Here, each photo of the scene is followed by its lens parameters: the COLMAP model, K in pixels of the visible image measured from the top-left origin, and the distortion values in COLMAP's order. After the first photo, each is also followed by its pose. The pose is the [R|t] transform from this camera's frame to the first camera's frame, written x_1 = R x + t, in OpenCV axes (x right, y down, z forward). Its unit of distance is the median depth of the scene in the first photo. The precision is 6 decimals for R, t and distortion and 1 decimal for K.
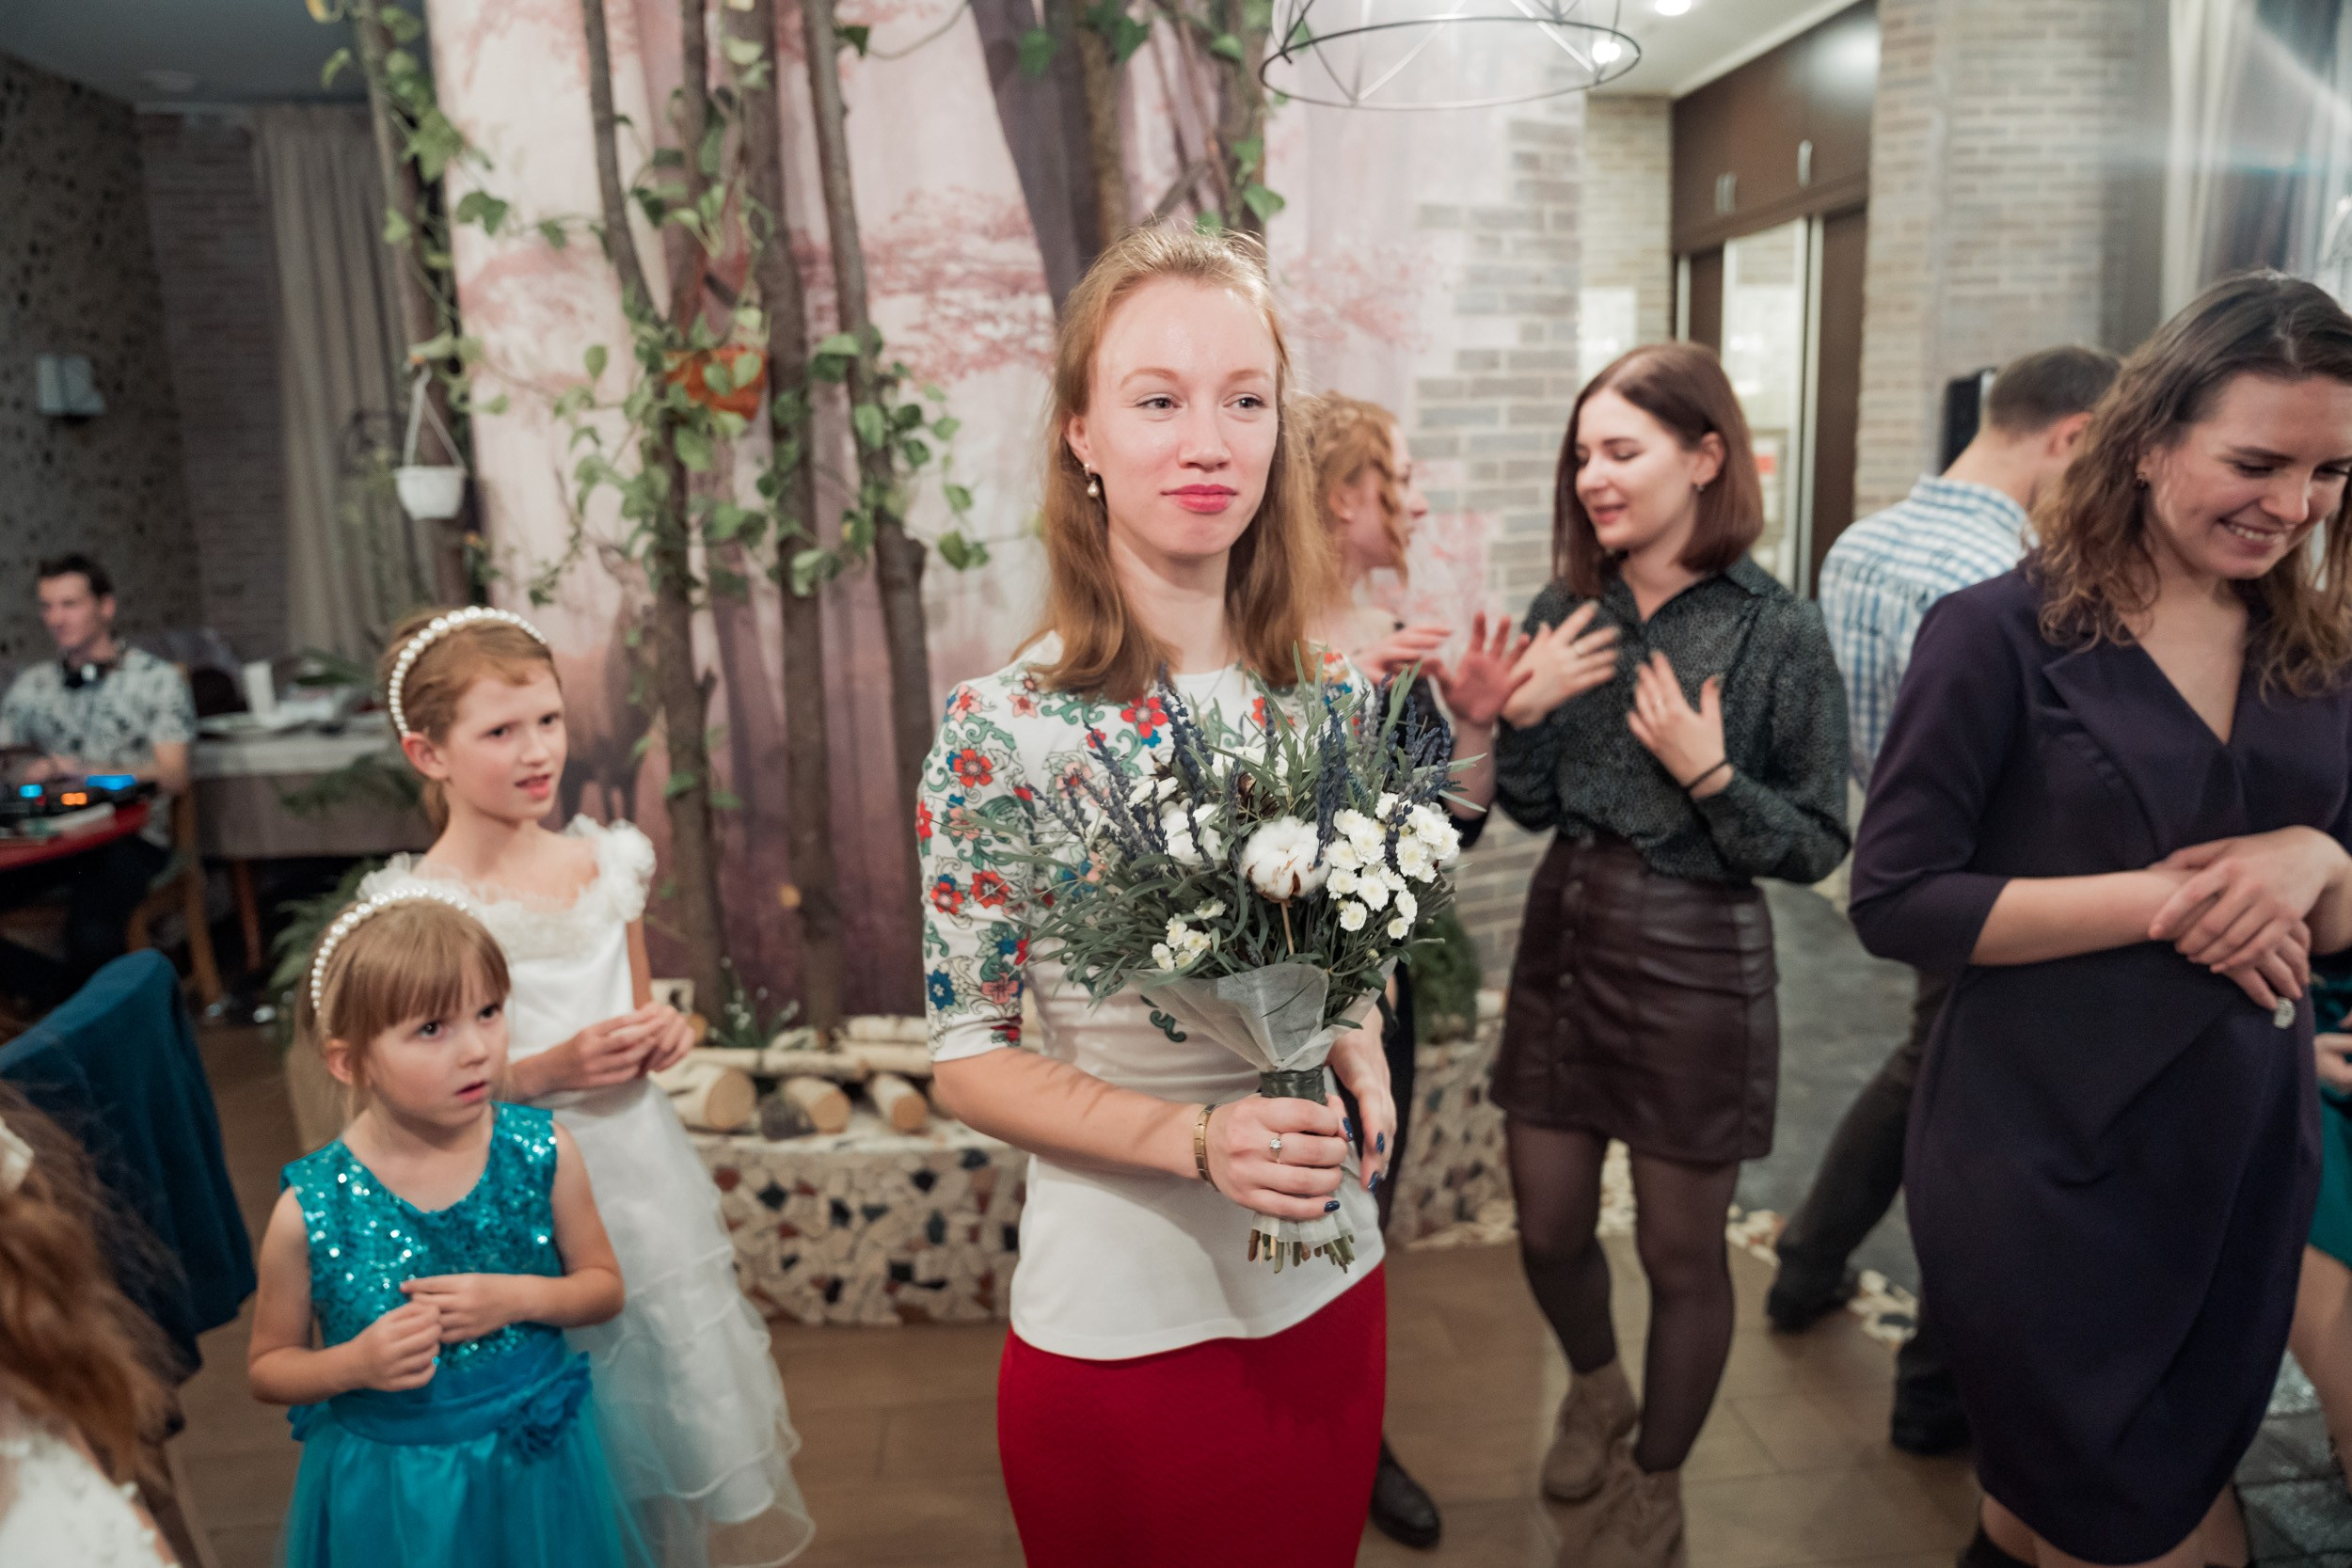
lens RADIAL K [[1619.0, 0, 1174.6], [0, 1619.0, 768.6], [0, 0, 1]] dist [-0.023154, 0.018655]
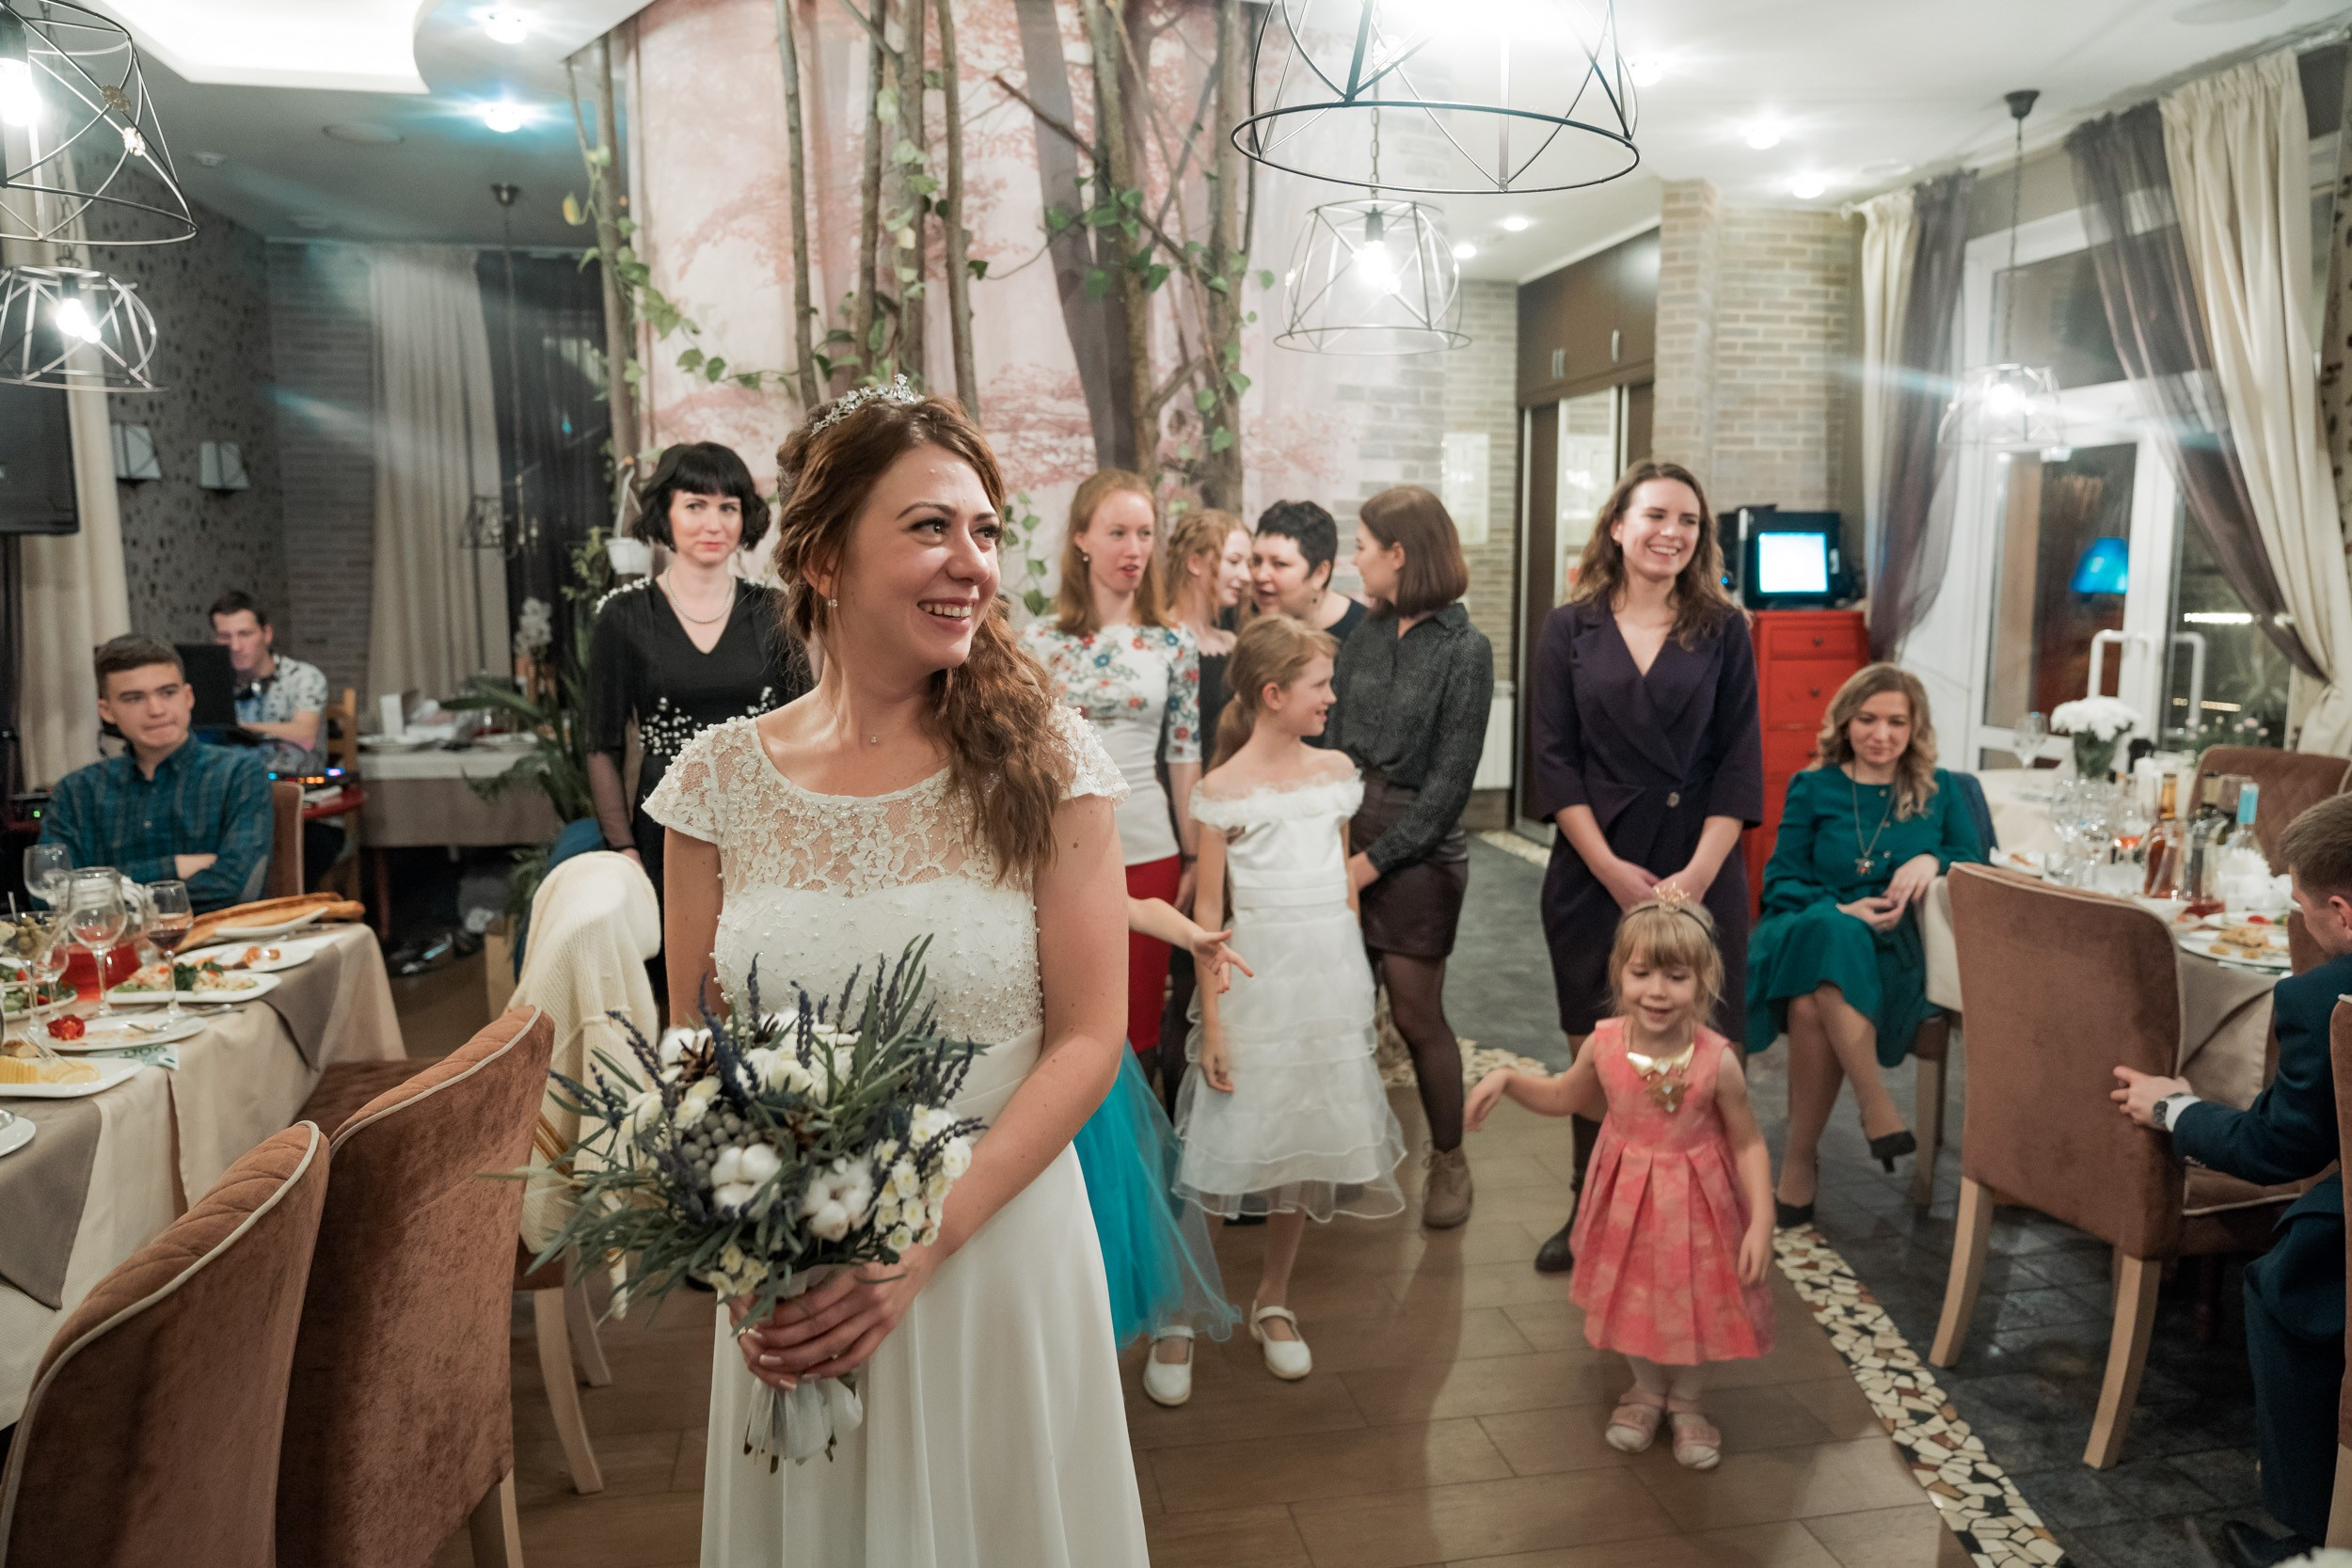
lens RADIAL K [[1619.0, 0, 1178.6], [0, 1619.0, 774.6], [0, 0, 1]] dist [-0.023154, 0.018655]
pose [[0.996548, 0.020973, 0.080329, -0.110436], [-0.015912, 0.997879, -0.063125, 0.109816], [-0.081482, 0.061629, 0.994768, -0.465909]]
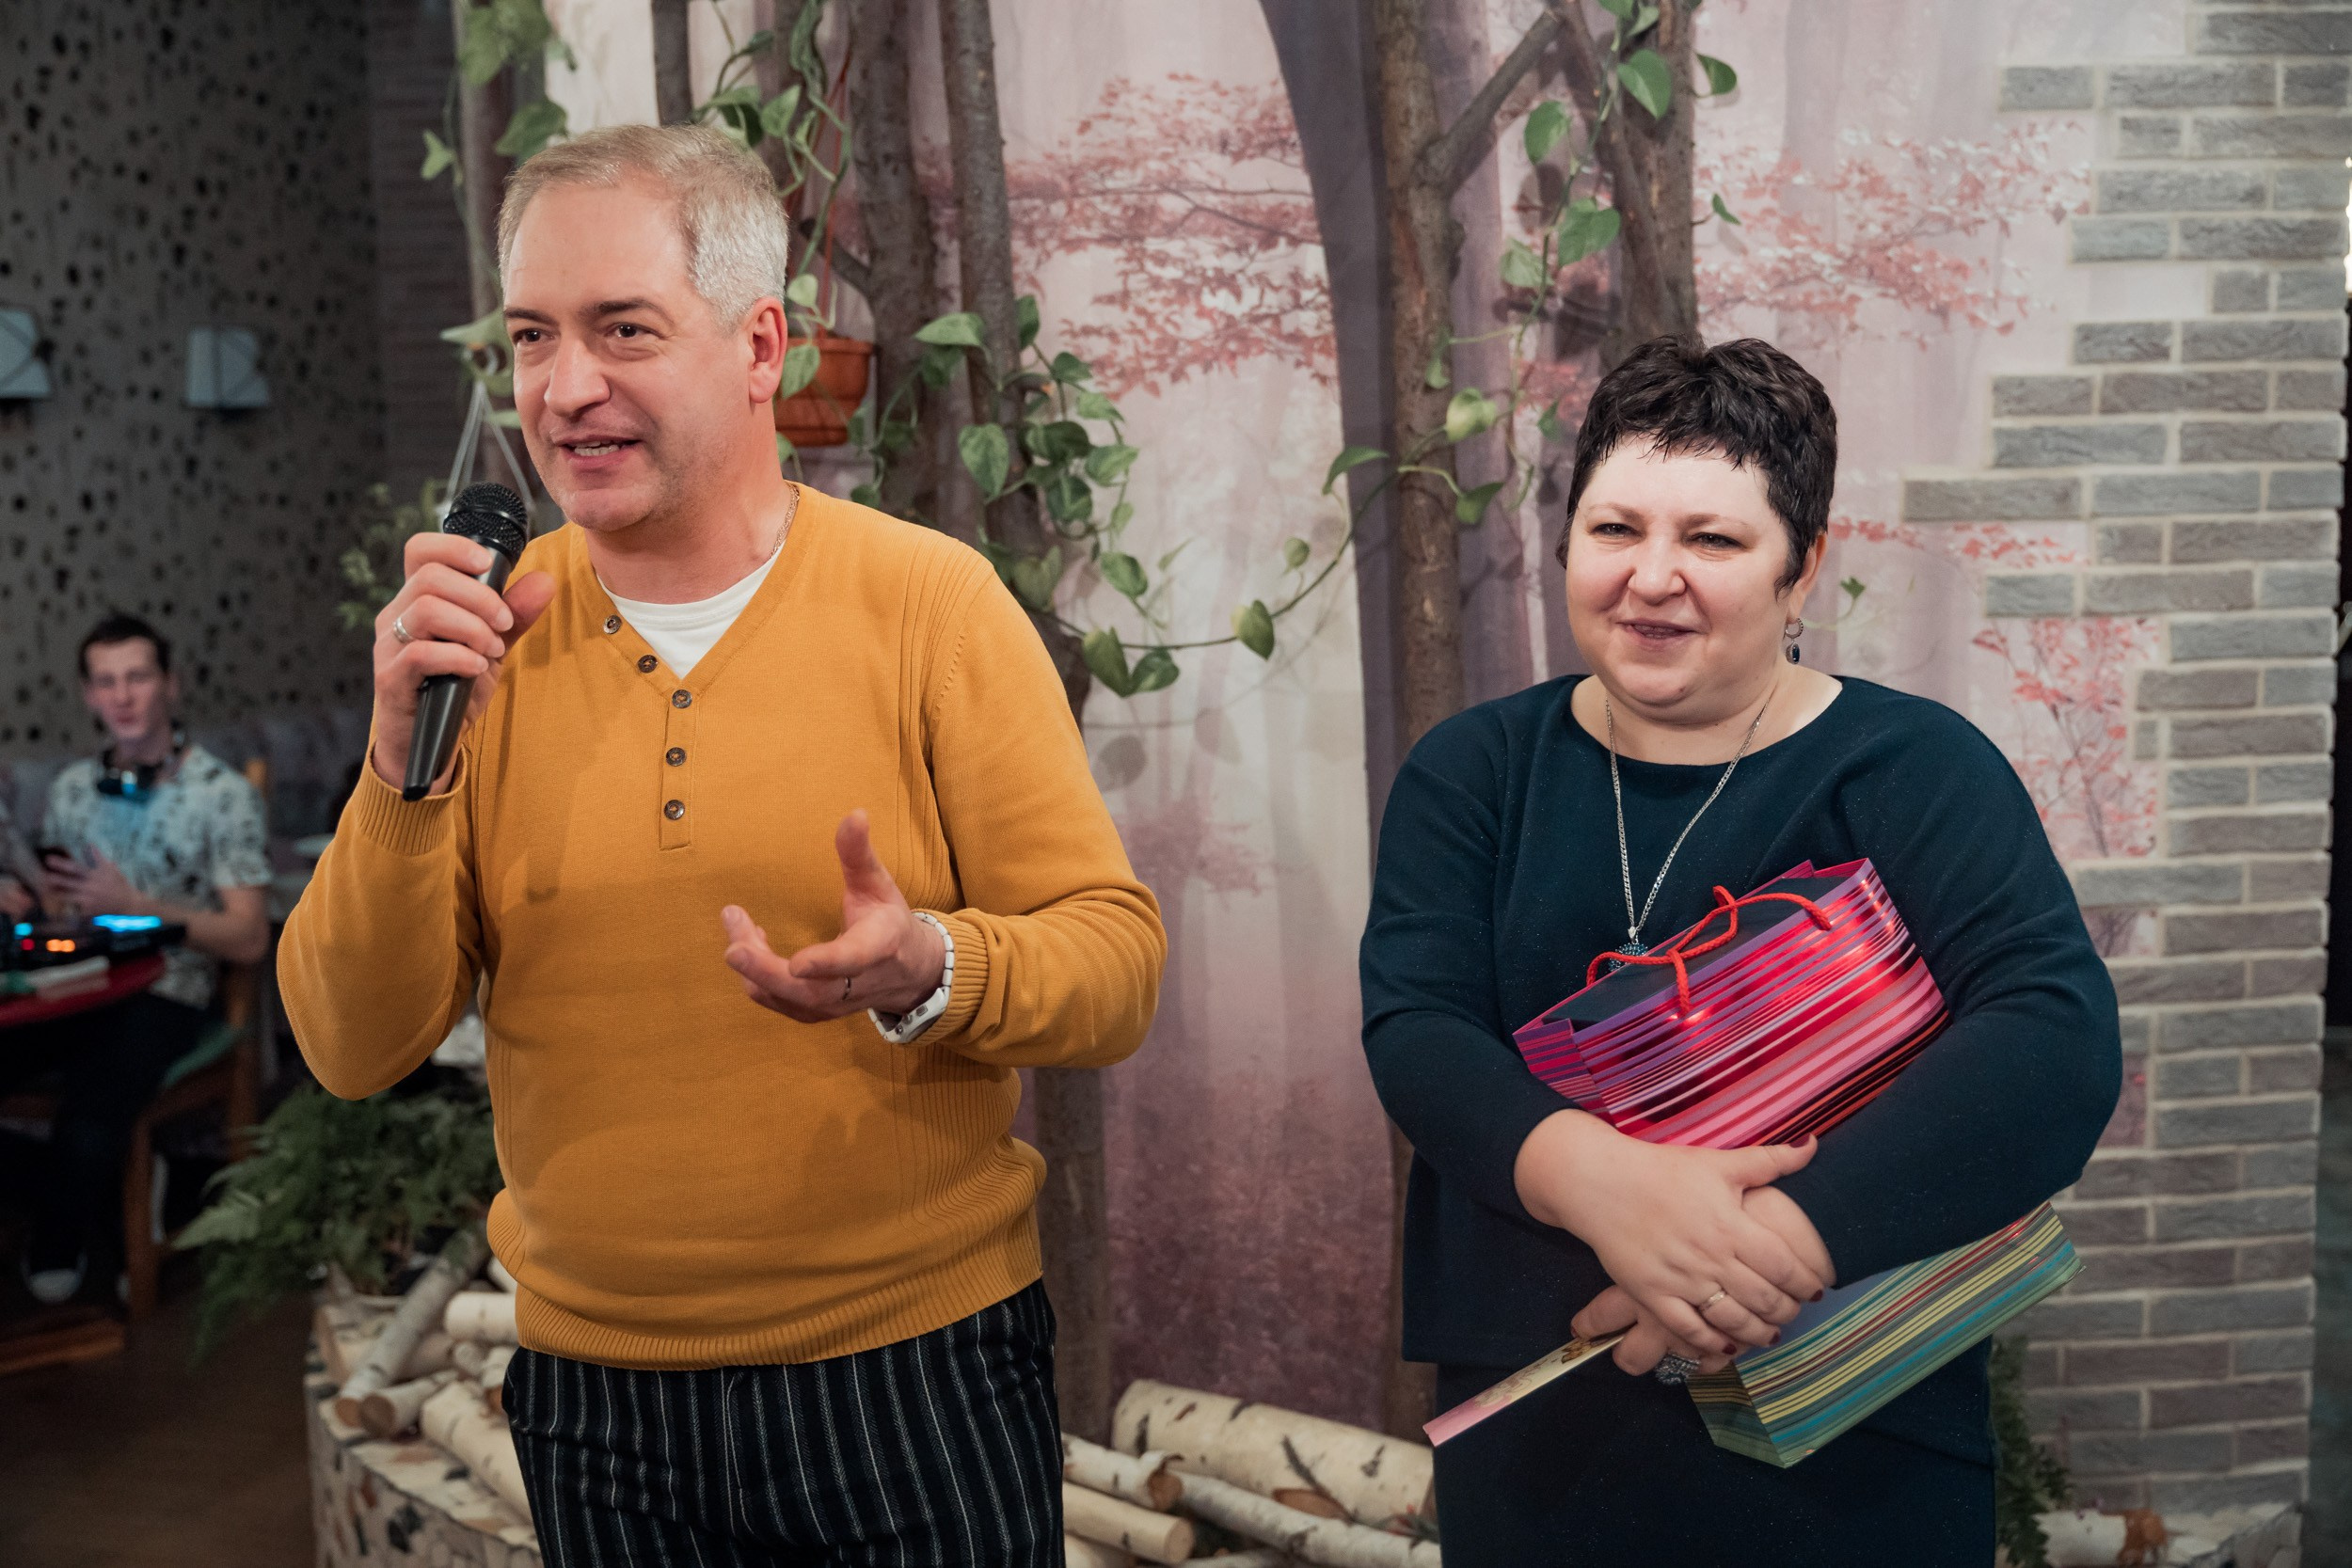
lens RADIAL K [[2549.6, 0, 1152.3], [0, 2549.6, 752.1], [0, 0, 1]] dist [0.015688, 0.000000]
pose [[0.944648, 0.048916, -0.324418, 0.176939], [-0.073767, 0.995172, -0.064743, -0.036832], [0.319684, 0.085091, 0.943696, 0.093863]]
